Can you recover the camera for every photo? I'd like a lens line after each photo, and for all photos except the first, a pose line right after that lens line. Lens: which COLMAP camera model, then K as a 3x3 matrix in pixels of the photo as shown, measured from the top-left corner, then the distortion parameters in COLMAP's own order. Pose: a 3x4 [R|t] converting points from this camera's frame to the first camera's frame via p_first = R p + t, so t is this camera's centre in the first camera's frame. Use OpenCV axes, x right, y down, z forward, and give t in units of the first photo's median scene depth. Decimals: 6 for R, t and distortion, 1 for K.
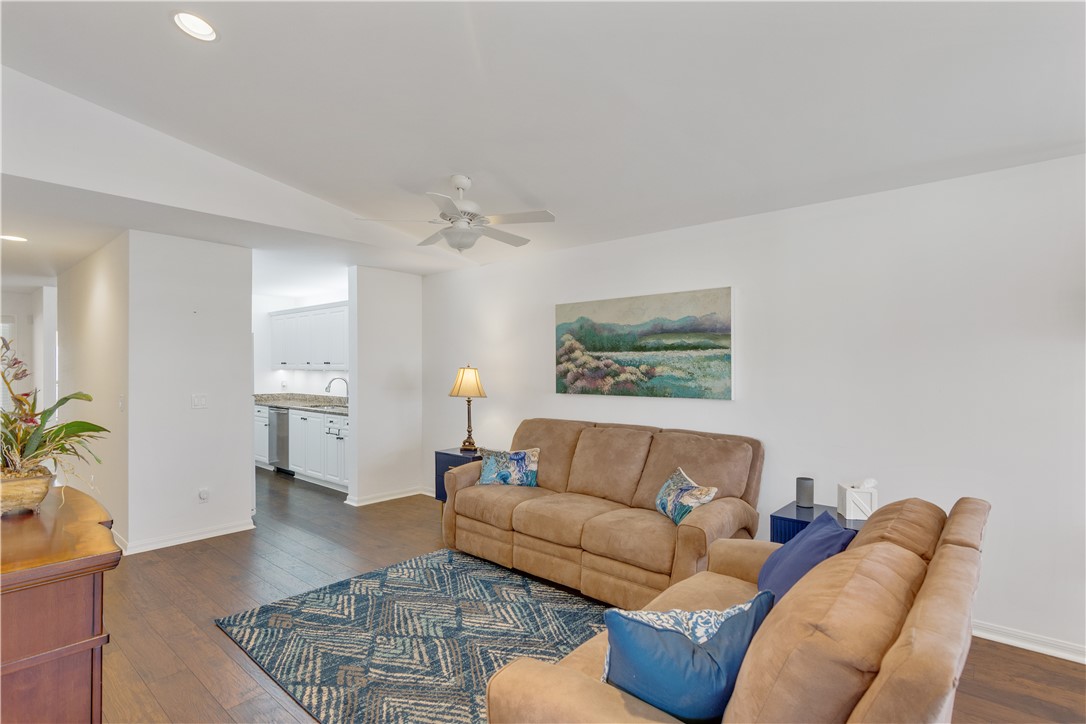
lens RADIAL K [[534.7, 0, 548.2], [0, 534.7, 370.6], [0, 0, 1]] dist [0.004074, -0.000257]
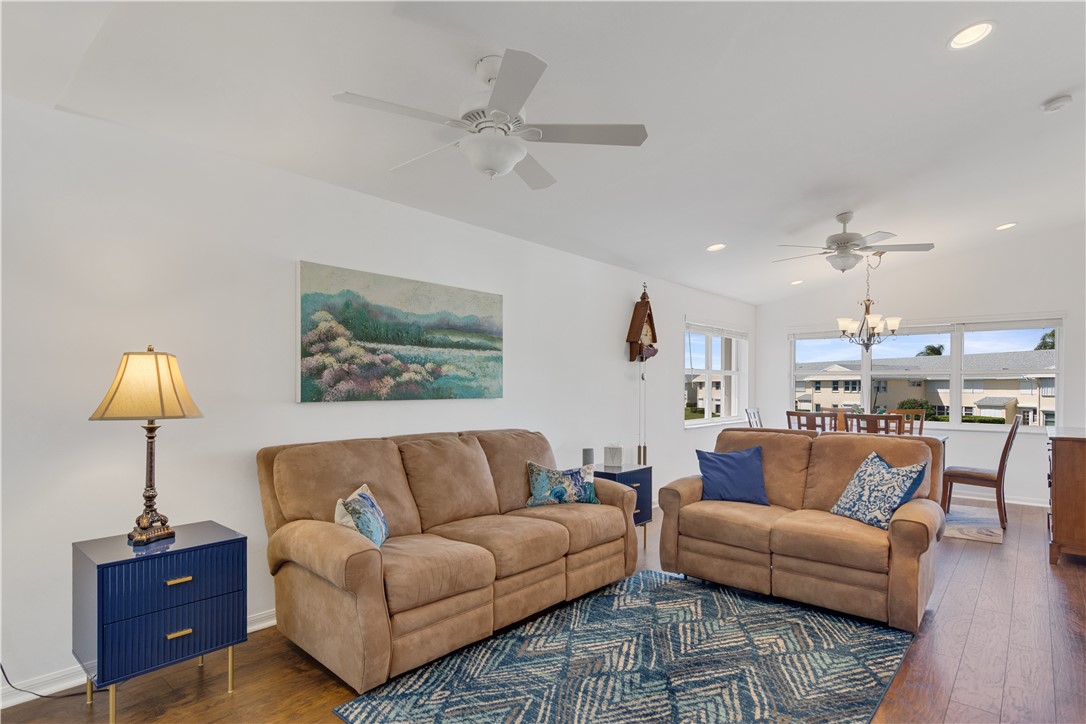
lens RADIAL K [[567.3, 0, 547.9], [0, 567.3, 387.4], [0, 0, 1]] dist [-0.001573, 0.000693]
pose [[0.006015, -0.004100, 0.999974, -0.762923], [0.001636, 0.999990, 0.004090, 0.026702], [-0.999981, 0.001611, 0.006022, 0.832002]]
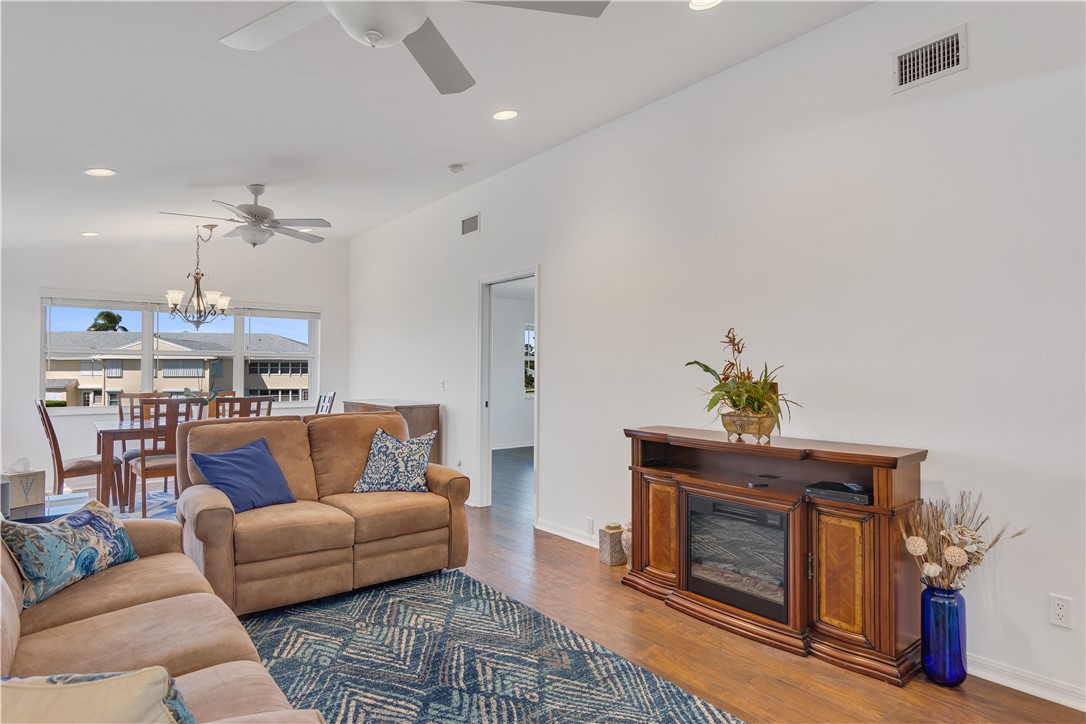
lens RADIAL K [[602.3, 0, 541.0], [0, 602.3, 363.8], [0, 0, 1]] dist [-0.003491, 0.002159]
pose [[-0.980533, -0.001688, 0.196347, -0.343445], [-0.002613, 0.999987, -0.004456, 0.025897], [-0.196336, -0.004882, -0.980524, 1.283907]]
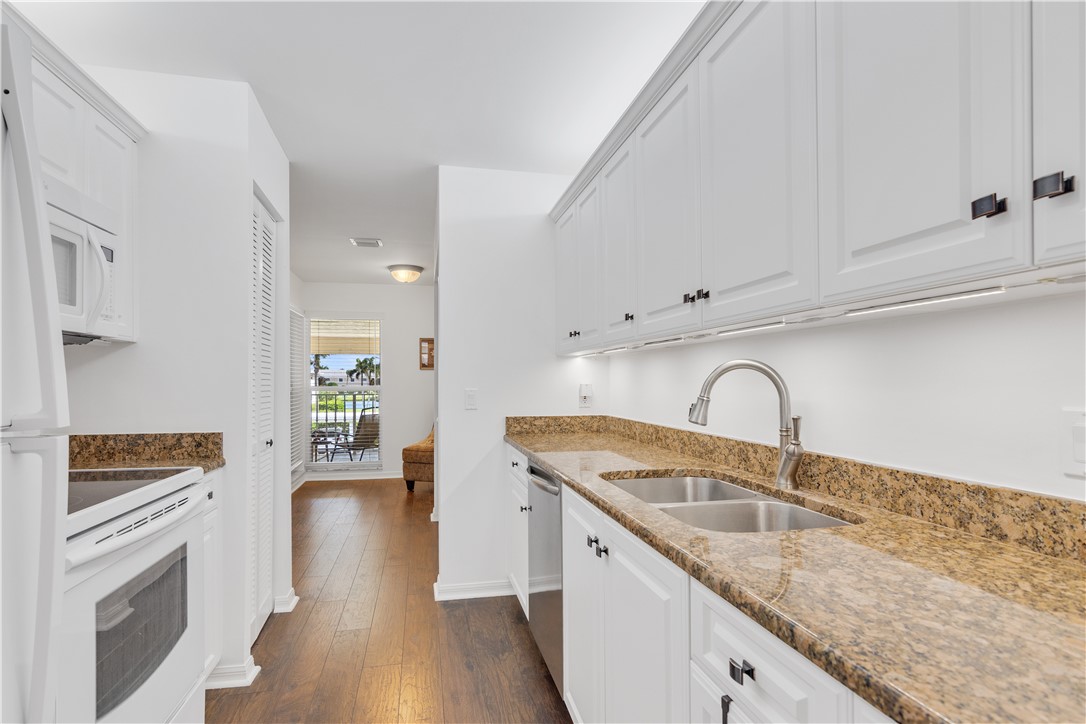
lens RADIAL K [[534.7, 0, 542.9], [0, 534.7, 371.9], [0, 0, 1]] dist [0.004074, -0.000257]
pose [[0.796777, -0.014925, -0.604090, -0.557872], [-0.000082, 0.999692, -0.024808, 0.039915], [0.604274, 0.019816, 0.796530, 1.326440]]
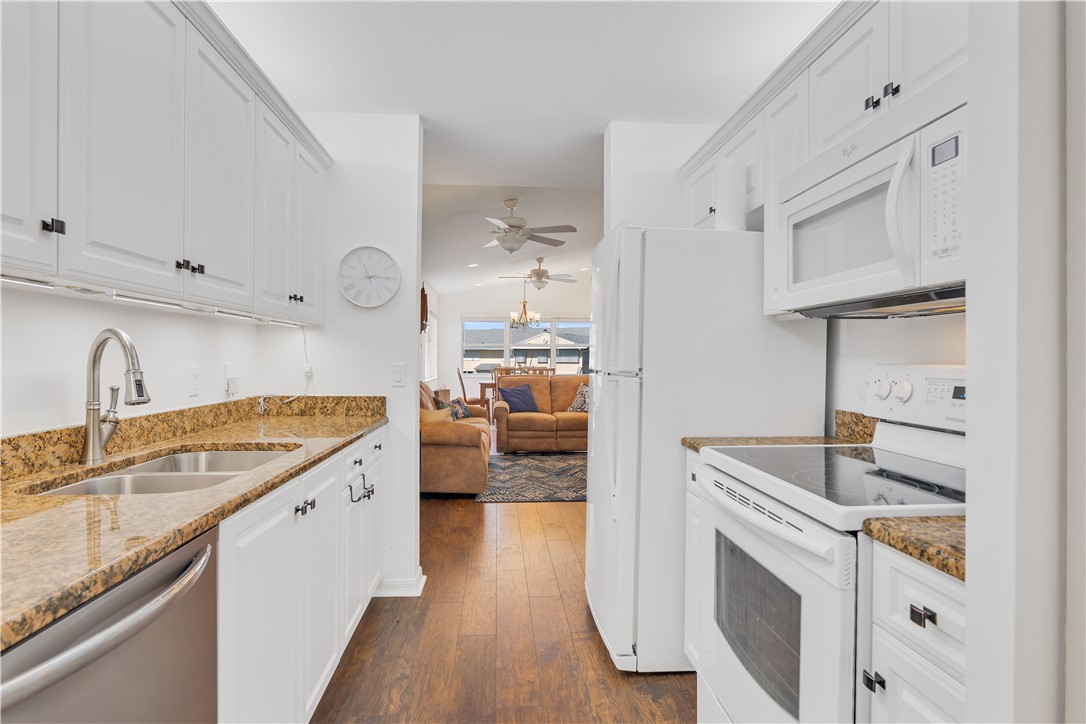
lens RADIAL K [[602.3, 0, 542.7], [0, 602.3, 354.6], [0, 0, 1]] dist [-0.003491, 0.002159]
pose [[-0.703553, -0.000560, 0.710643, -1.230479], [-0.000668, 1.000000, 0.000127, 0.037611], [-0.710643, -0.000385, -0.703553, 1.862431]]
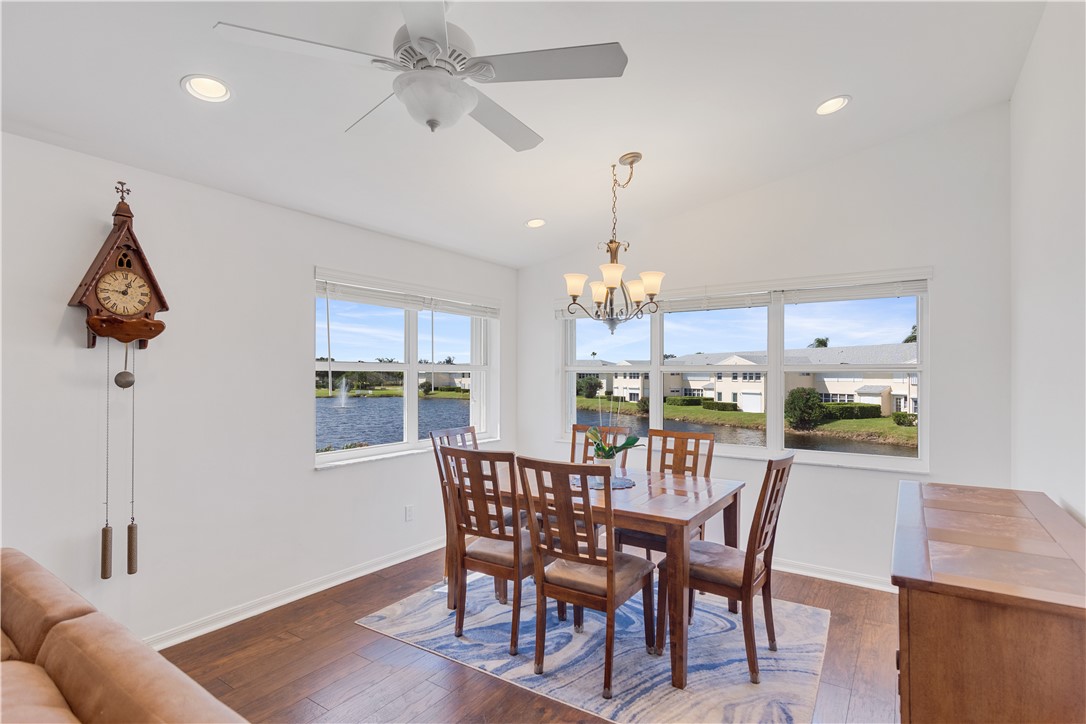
lens RADIAL K [[534.7, 0, 545.5], [0, 534.7, 370.0], [0, 0, 1]] dist [0.004074, -0.000257]
pose [[-0.109962, 0.008440, 0.993900, -0.009493], [0.004468, 0.999958, -0.007997, 0.000053], [-0.993926, 0.003561, -0.109995, 0.154170]]
